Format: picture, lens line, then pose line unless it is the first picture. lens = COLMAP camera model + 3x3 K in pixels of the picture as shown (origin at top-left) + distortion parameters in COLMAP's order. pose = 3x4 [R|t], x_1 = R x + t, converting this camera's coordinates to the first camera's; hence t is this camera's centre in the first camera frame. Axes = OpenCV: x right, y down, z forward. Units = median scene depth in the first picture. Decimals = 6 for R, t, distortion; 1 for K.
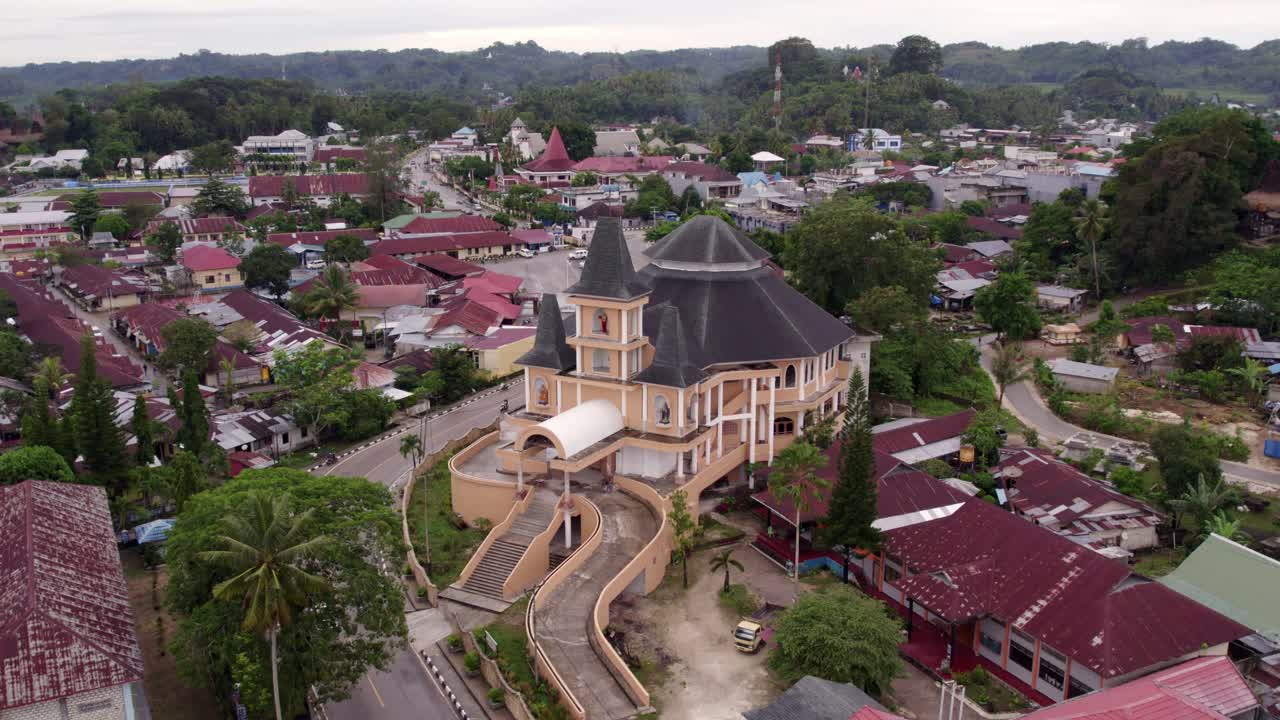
lens RADIAL K [[1146.2, 0, 640.0], [0, 1146.2, 360.0], [0, 0, 1]] dist [-0.054995, -0.000681]
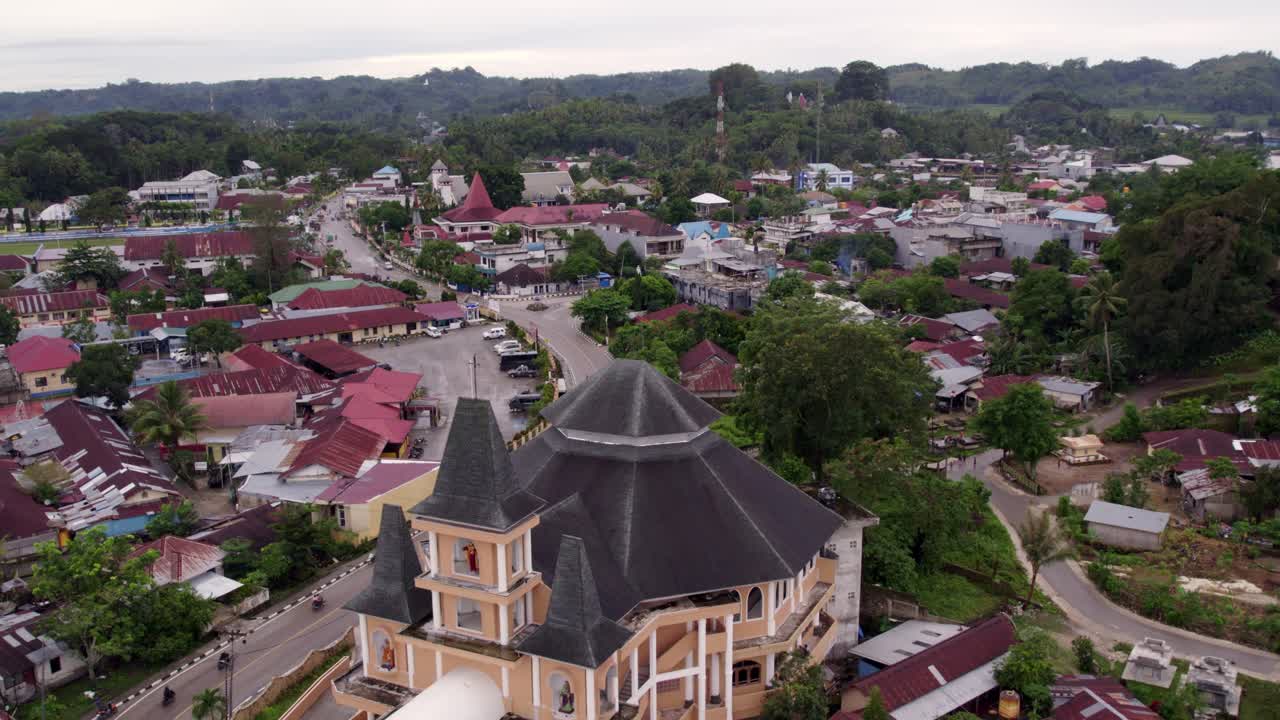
lens RADIAL K [[1146.2, 0, 640.0], [0, 1146.2, 360.0], [0, 0, 1]] dist [-0.054995, -0.000681]
pose [[0.998748, -0.020219, 0.045754, 0.013877], [0.021069, 0.999613, -0.018161, -0.049182], [-0.045369, 0.019102, 0.998788, 0.128453]]
